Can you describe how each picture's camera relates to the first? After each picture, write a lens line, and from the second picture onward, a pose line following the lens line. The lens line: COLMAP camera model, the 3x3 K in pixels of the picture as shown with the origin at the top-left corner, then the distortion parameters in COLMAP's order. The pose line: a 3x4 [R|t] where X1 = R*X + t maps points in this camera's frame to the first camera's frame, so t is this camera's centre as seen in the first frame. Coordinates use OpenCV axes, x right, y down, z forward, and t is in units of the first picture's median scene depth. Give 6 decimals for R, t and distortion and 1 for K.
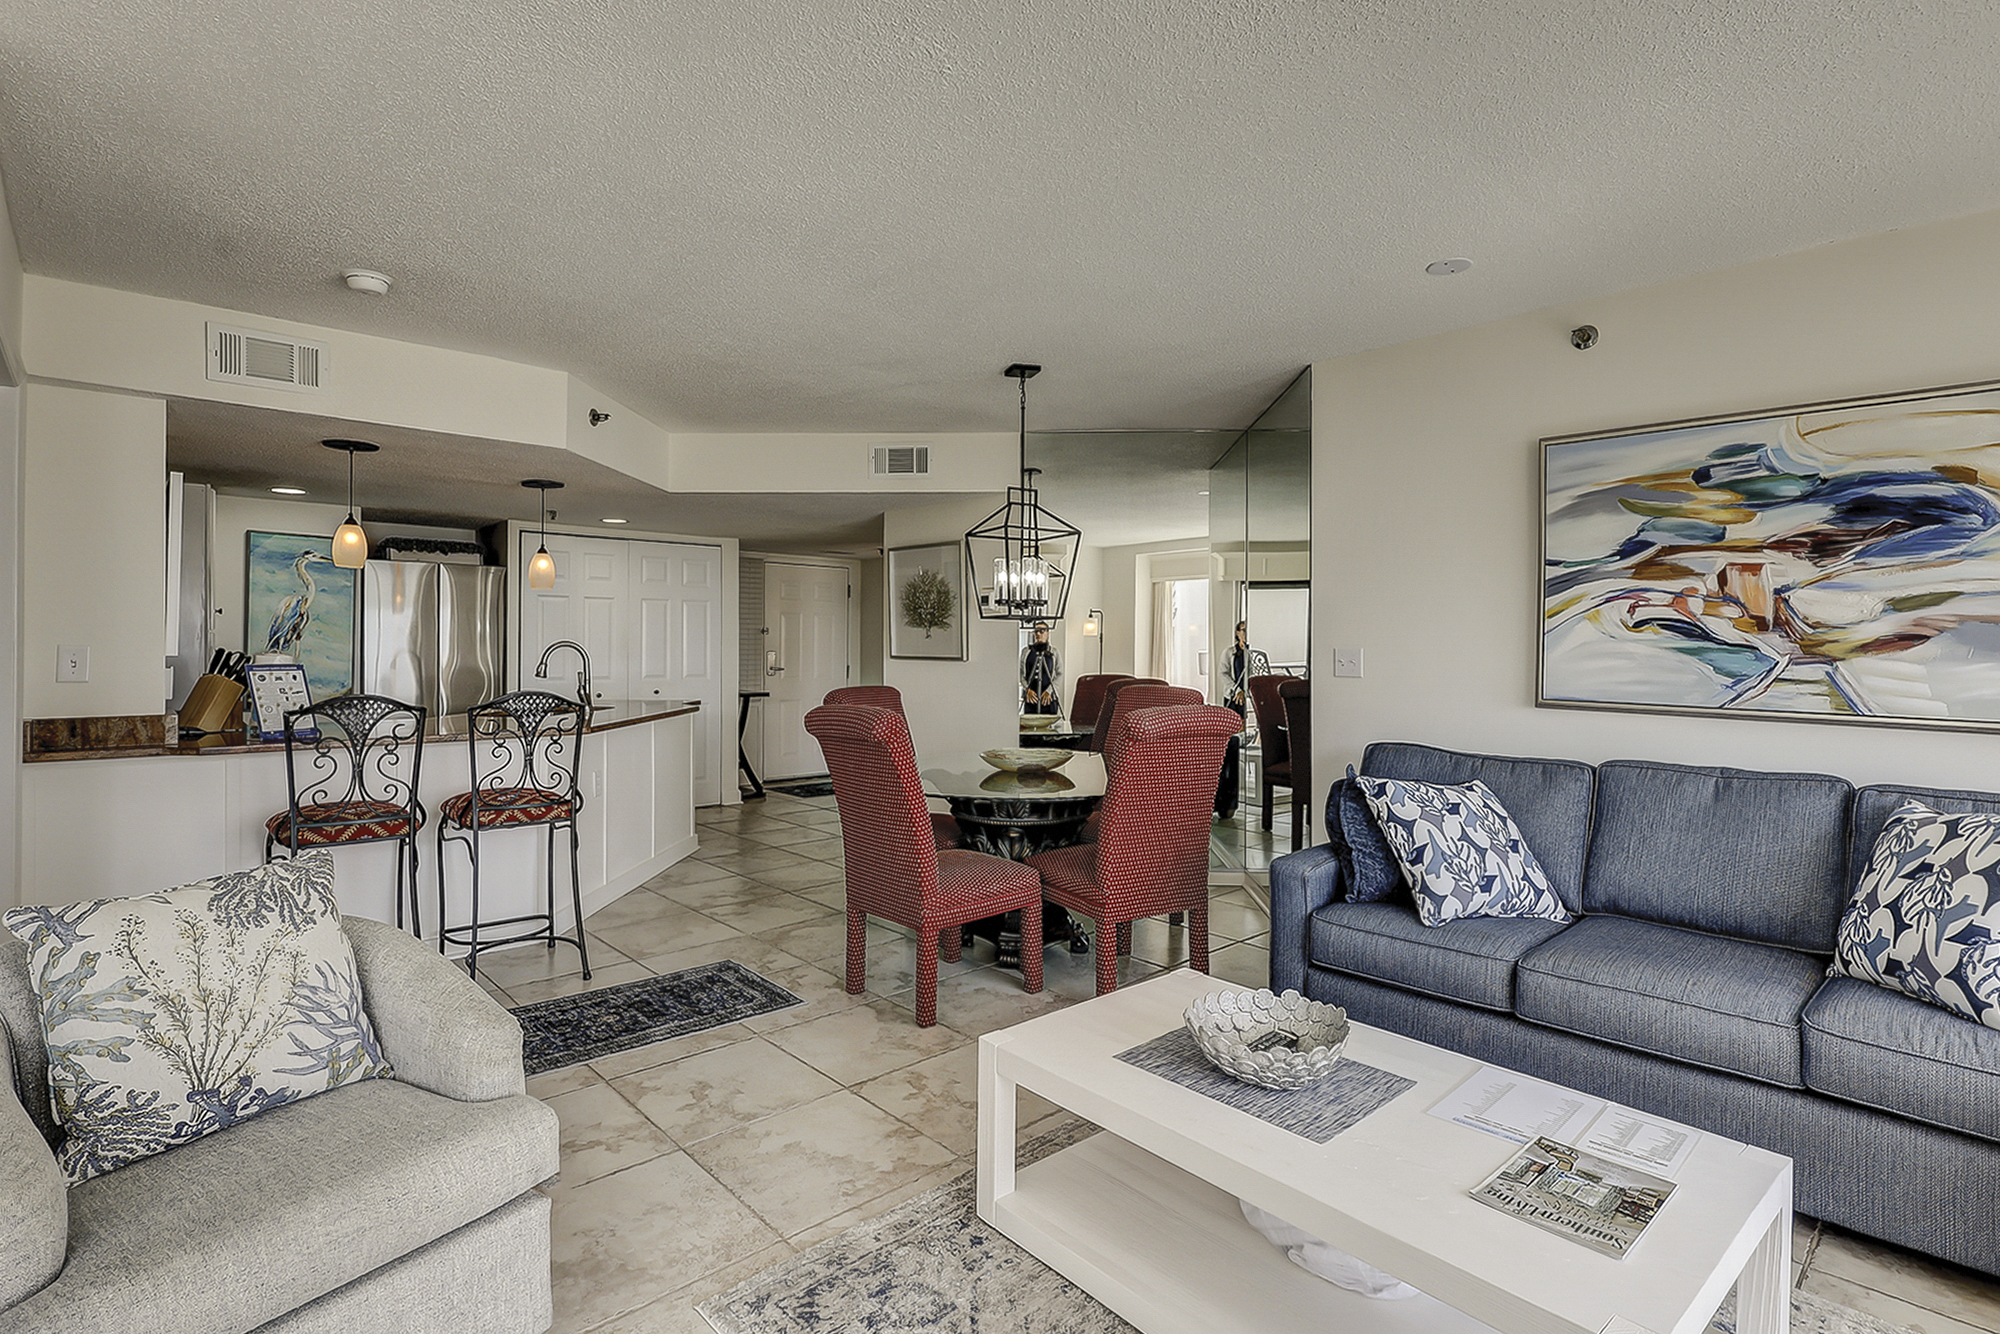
lens RADIAL K [[981.0, 0, 996.6], [0, 981.0, 642.5], [0, 0, 1]] dist [-0.002975, 0.001175]
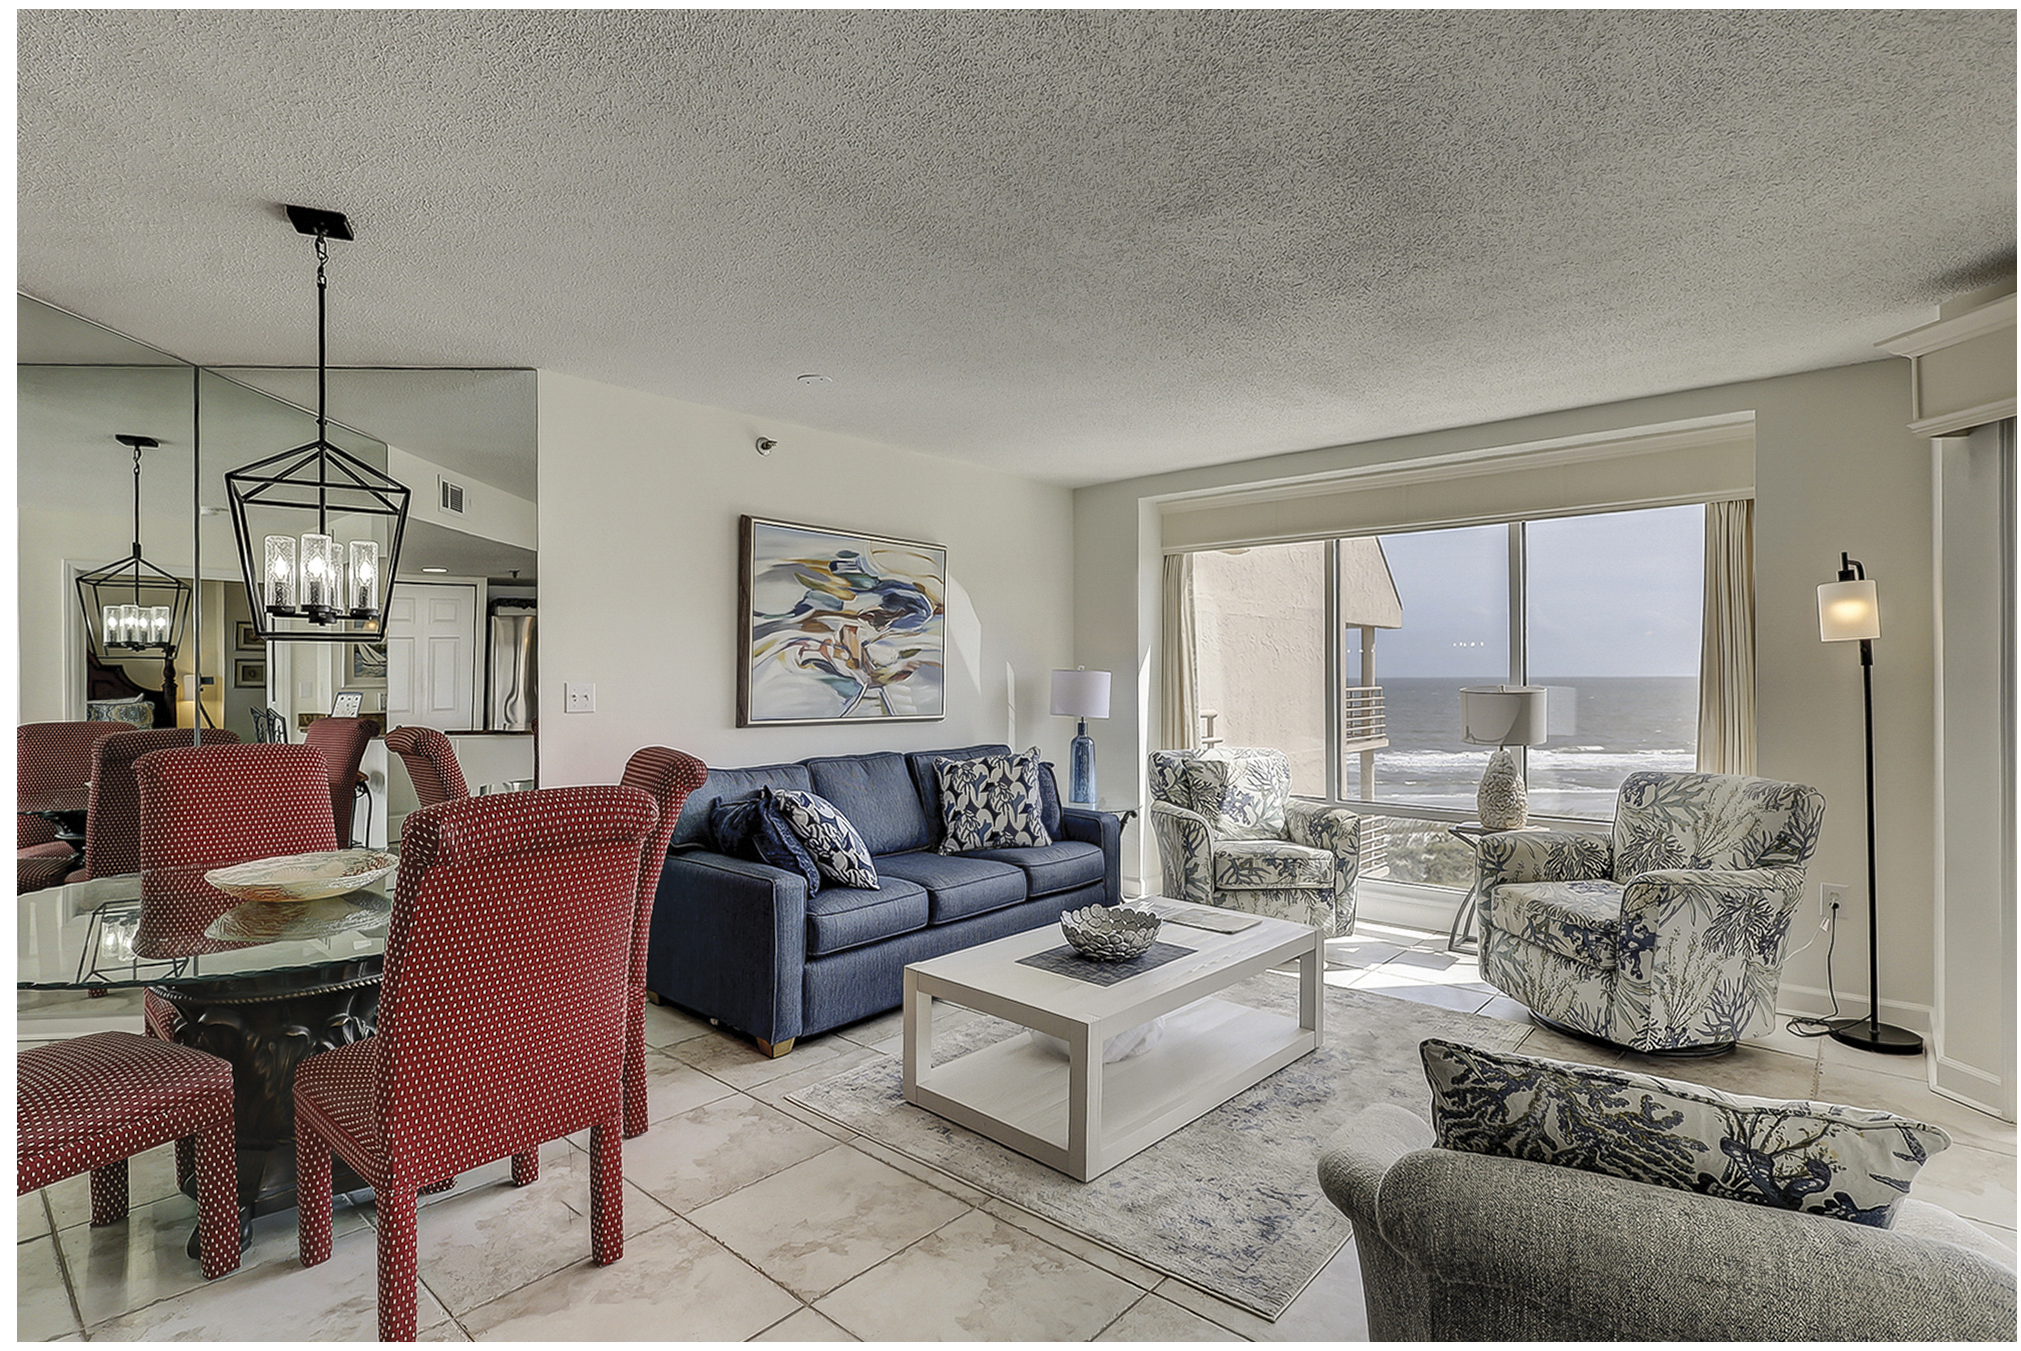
lens RADIAL K [[977.0, 0, 1010.5], [0, 977.0, 675.5], [0, 0, 1]] dist [-0.004629, -0.000228]
pose [[-0.096195, -0.002531, 0.995359, -0.807228], [0.001723, 0.999995, 0.002709, -0.003450], [-0.995361, 0.001976, -0.096191, 0.854066]]
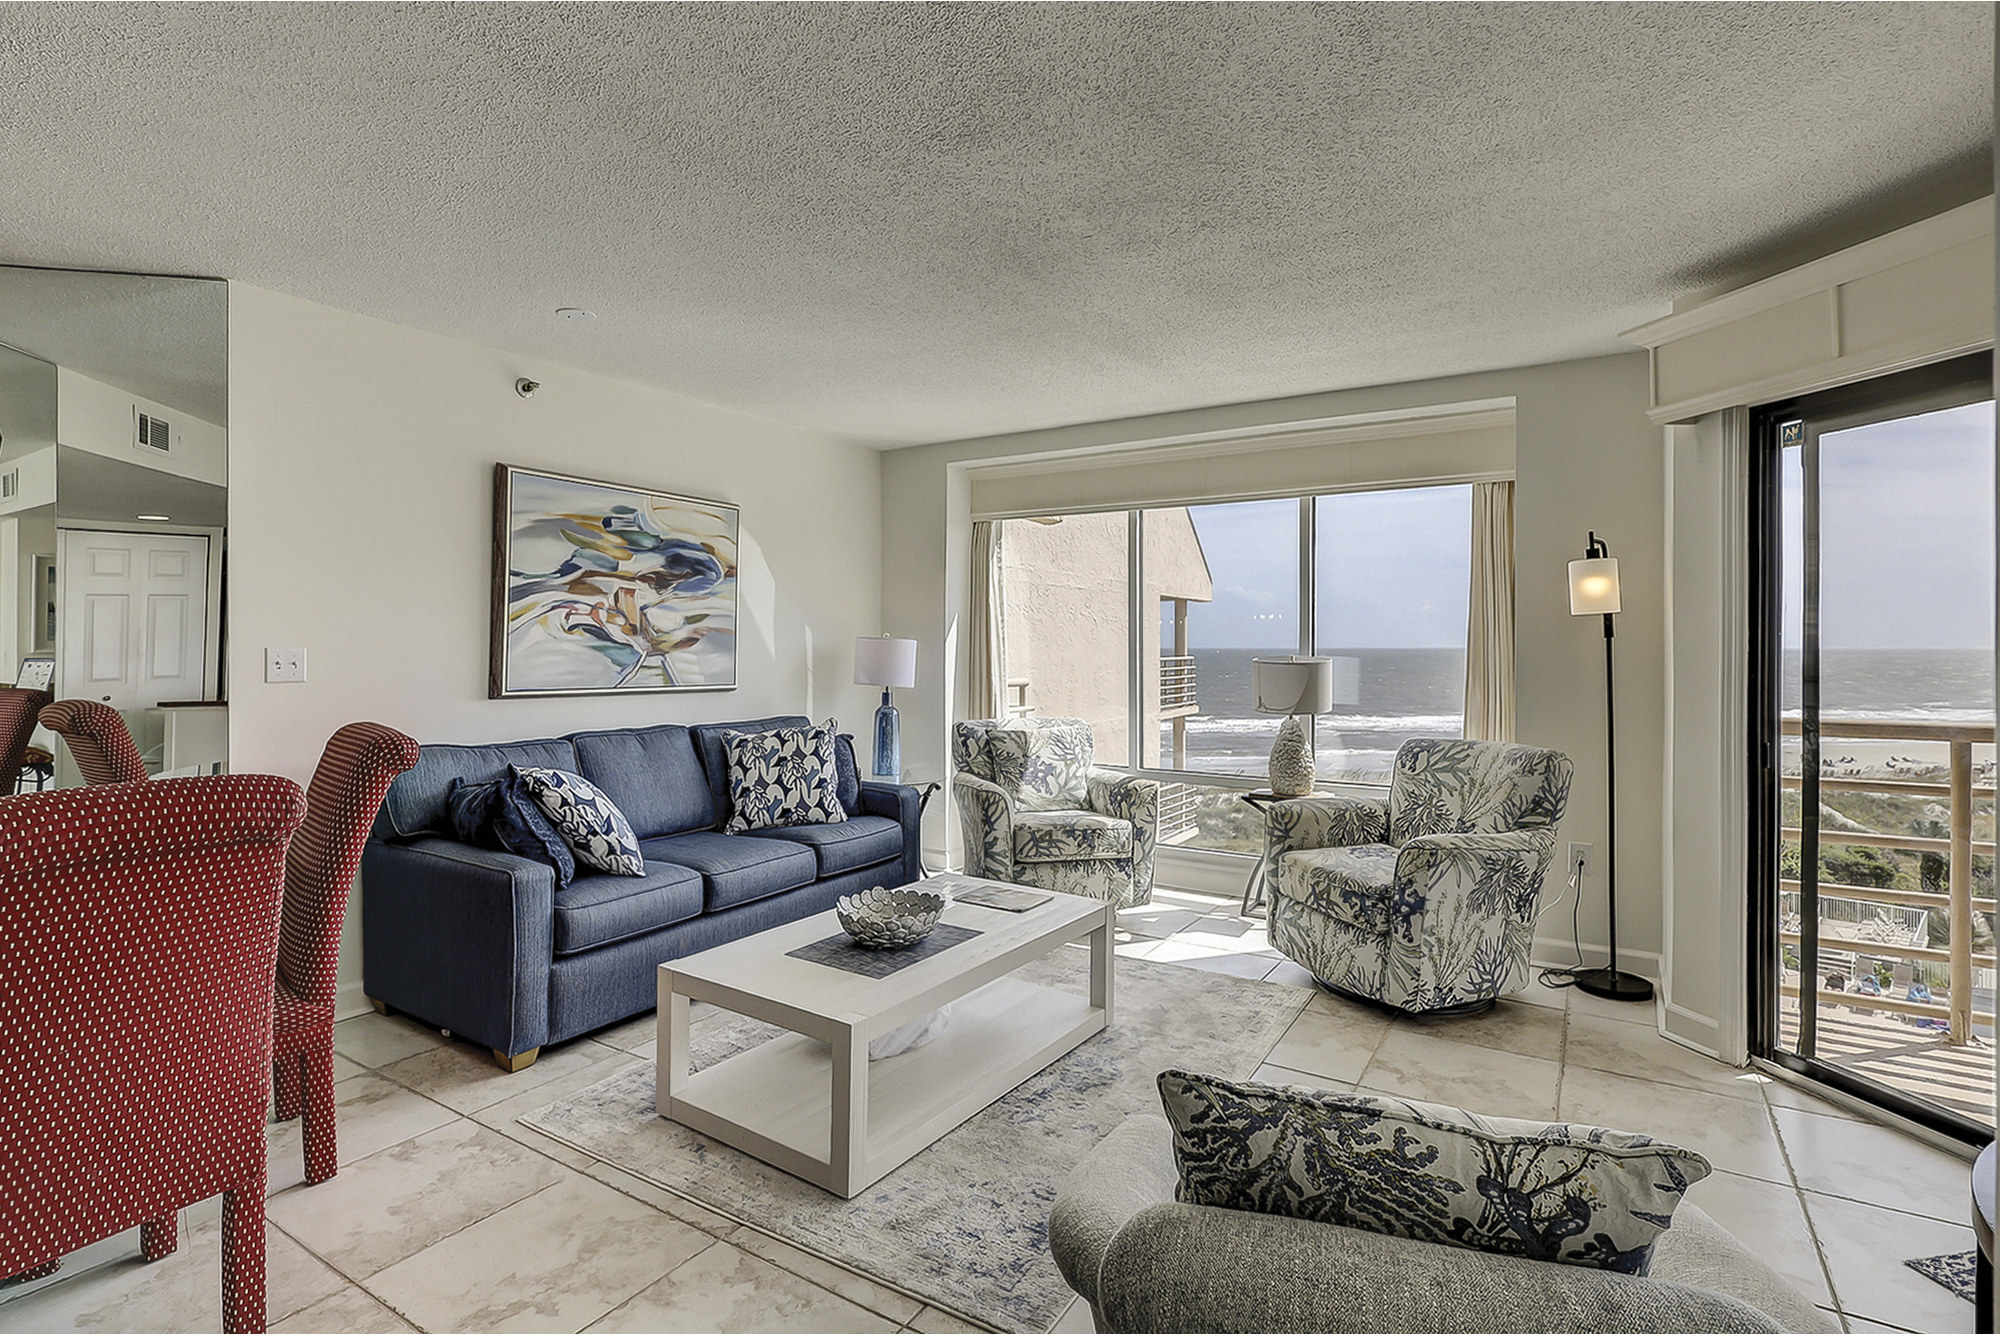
lens RADIAL K [[968.5, 0, 995.7], [0, 968.5, 646.5], [0, 0, 1]] dist [-0.005513, 0.000285]
pose [[-0.254003, -0.005511, 0.967188, -0.744594], [-0.004270, 0.999980, 0.004576, -0.002180], [-0.967194, -0.002967, -0.254021, 0.796562]]
